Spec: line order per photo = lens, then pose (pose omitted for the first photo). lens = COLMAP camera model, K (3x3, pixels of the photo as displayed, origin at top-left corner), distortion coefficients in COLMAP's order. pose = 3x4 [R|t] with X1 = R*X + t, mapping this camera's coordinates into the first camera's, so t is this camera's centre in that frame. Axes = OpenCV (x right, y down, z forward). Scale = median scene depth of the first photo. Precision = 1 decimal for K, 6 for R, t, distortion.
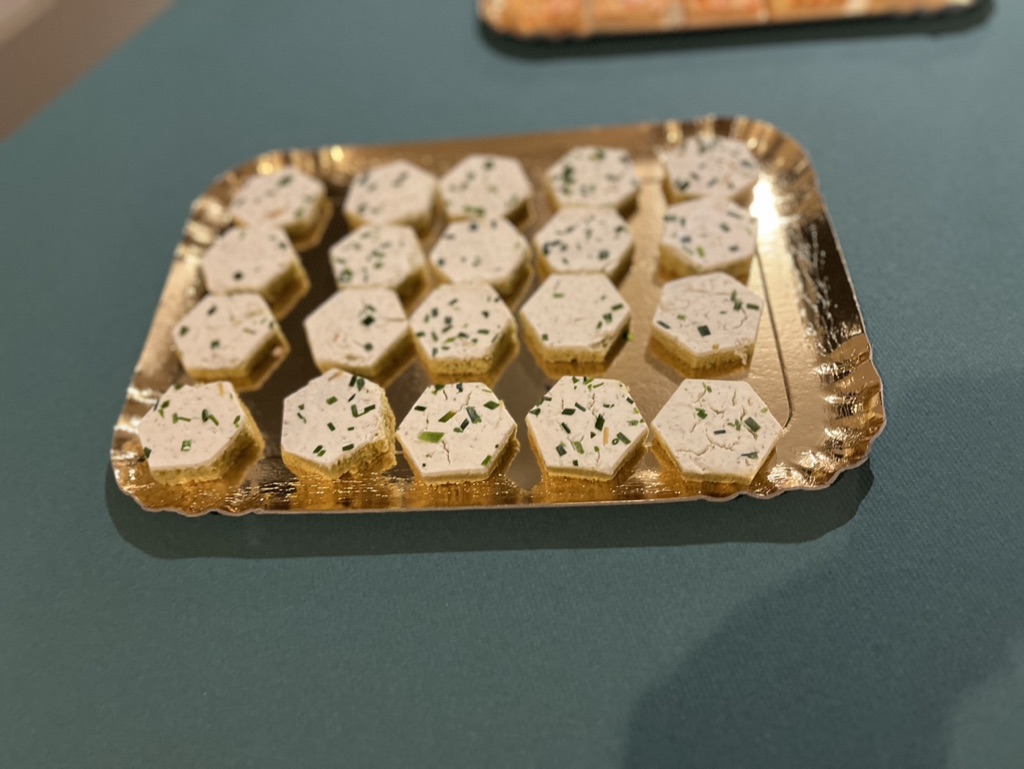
lens RADIAL K [[768.2, 0, 512.0], [0, 768.2, 384.5], [0, 0, 1]] dist [0.061956, -0.114613]
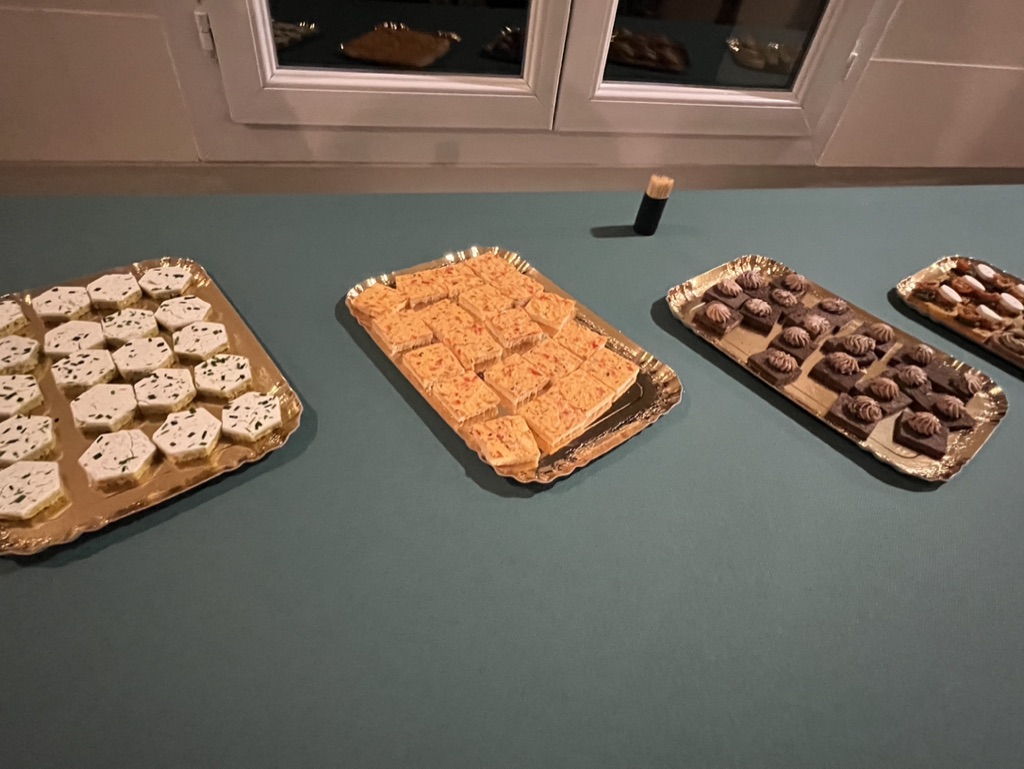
lens RADIAL K [[531.1, 0, 508.4], [0, 531.1, 383.7], [0, 0, 1]] dist [-0.001804, -0.000536]
pose [[0.629733, 0.652017, -0.422267, 1.161111], [-0.720007, 0.693963, -0.002218, -0.798914], [0.291591, 0.305432, 0.906469, 0.132396]]
